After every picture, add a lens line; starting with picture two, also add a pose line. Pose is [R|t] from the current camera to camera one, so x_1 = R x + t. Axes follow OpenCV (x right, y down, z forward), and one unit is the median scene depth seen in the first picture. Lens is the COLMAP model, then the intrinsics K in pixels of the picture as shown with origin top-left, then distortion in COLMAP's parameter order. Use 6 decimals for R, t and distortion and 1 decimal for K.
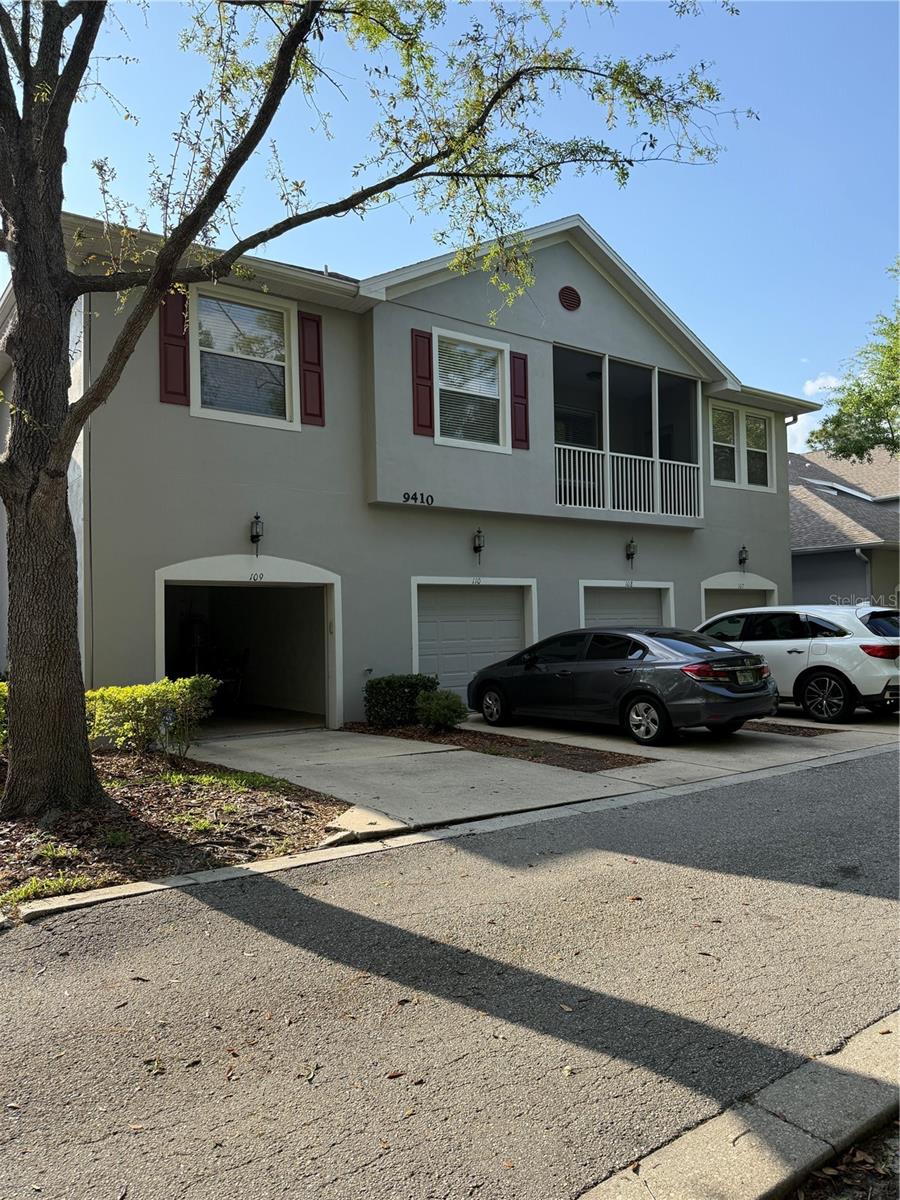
lens RADIAL K [[846.6, 0, 451.7], [0, 846.6, 602.5], [0, 0, 1]] dist [0.027822, -0.022926]
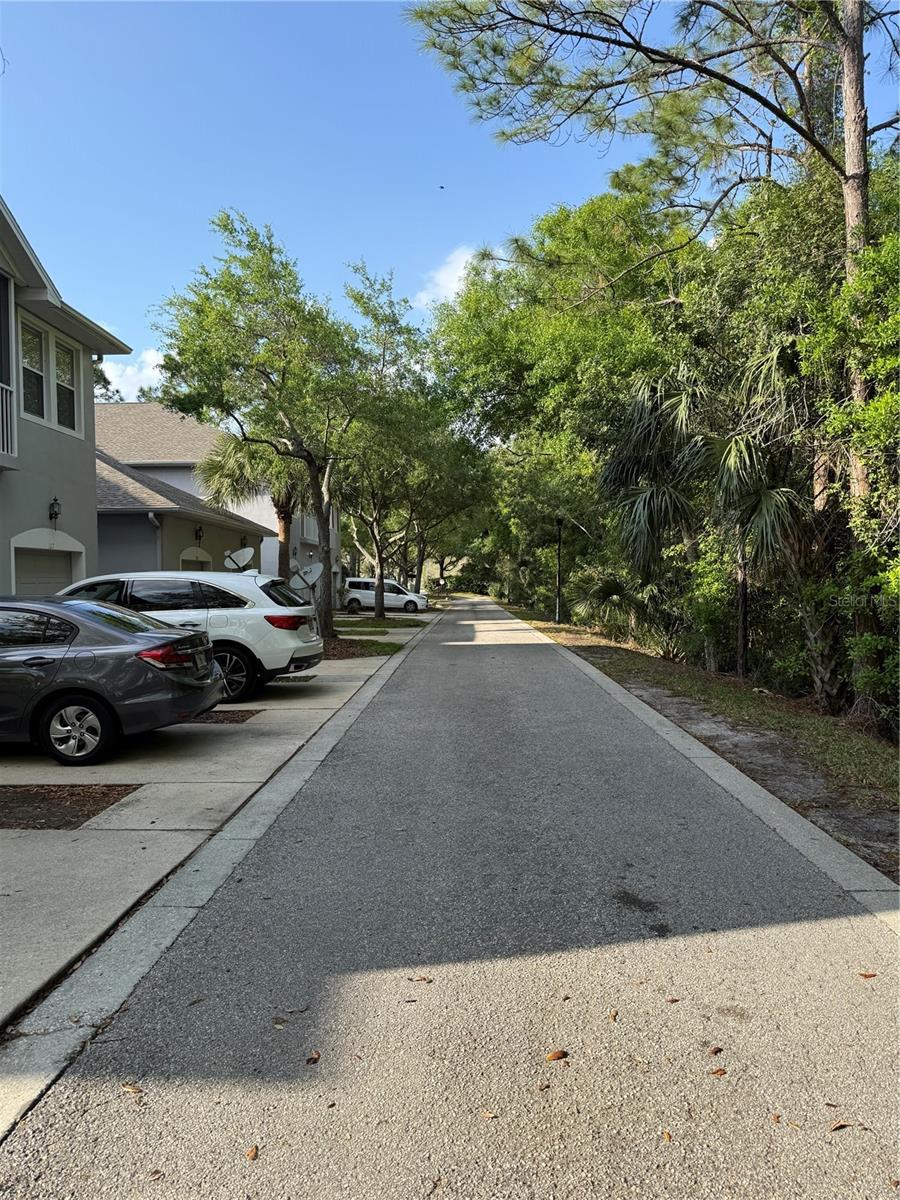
lens RADIAL K [[846.6, 0, 447.3], [0, 846.6, 596.9], [0, 0, 1]] dist [0.027822, -0.022926]
pose [[0.609402, -0.003265, 0.792855, -0.090663], [-0.023097, 0.999494, 0.021869, 0.003558], [-0.792525, -0.031639, 0.609018, 0.207133]]
